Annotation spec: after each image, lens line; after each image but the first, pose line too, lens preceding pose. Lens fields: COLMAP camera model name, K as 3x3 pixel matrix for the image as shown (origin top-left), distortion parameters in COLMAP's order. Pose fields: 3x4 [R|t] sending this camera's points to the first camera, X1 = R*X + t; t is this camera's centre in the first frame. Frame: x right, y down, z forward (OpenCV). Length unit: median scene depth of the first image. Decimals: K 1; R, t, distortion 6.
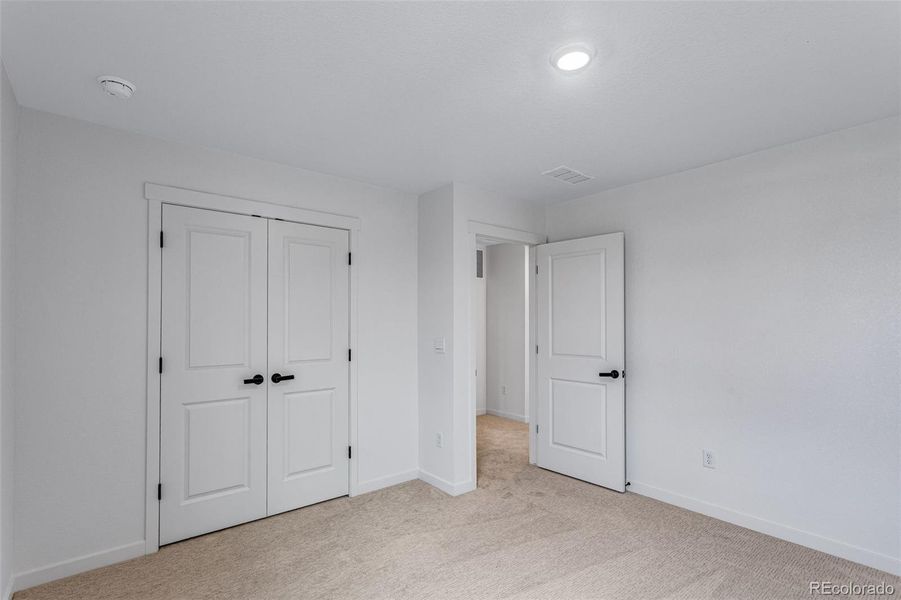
lens RADIAL K [[427.4, 0, 449.6], [0, 427.4, 318.7], [0, 0, 1]] dist [0.000750, 0.000134]
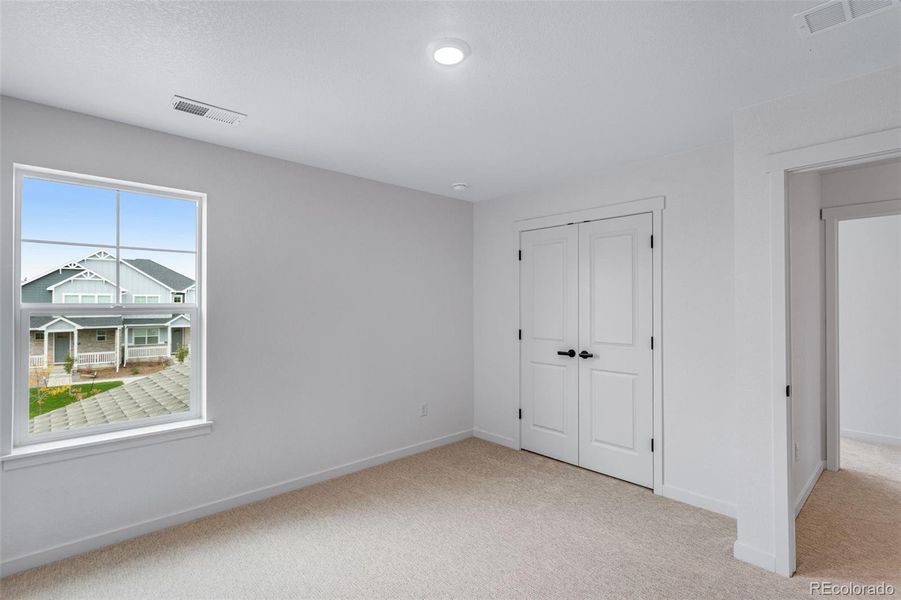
lens RADIAL K [[432.3, 0, 449.6], [0, 432.3, 303.0], [0, 0, 1]] dist [0.001509, 0.000297]
pose [[0.066429, 0.000432, -0.997791, 0.778621], [0.007522, 0.999971, 0.000933, -0.009855], [0.997763, -0.007568, 0.066424, 0.544189]]
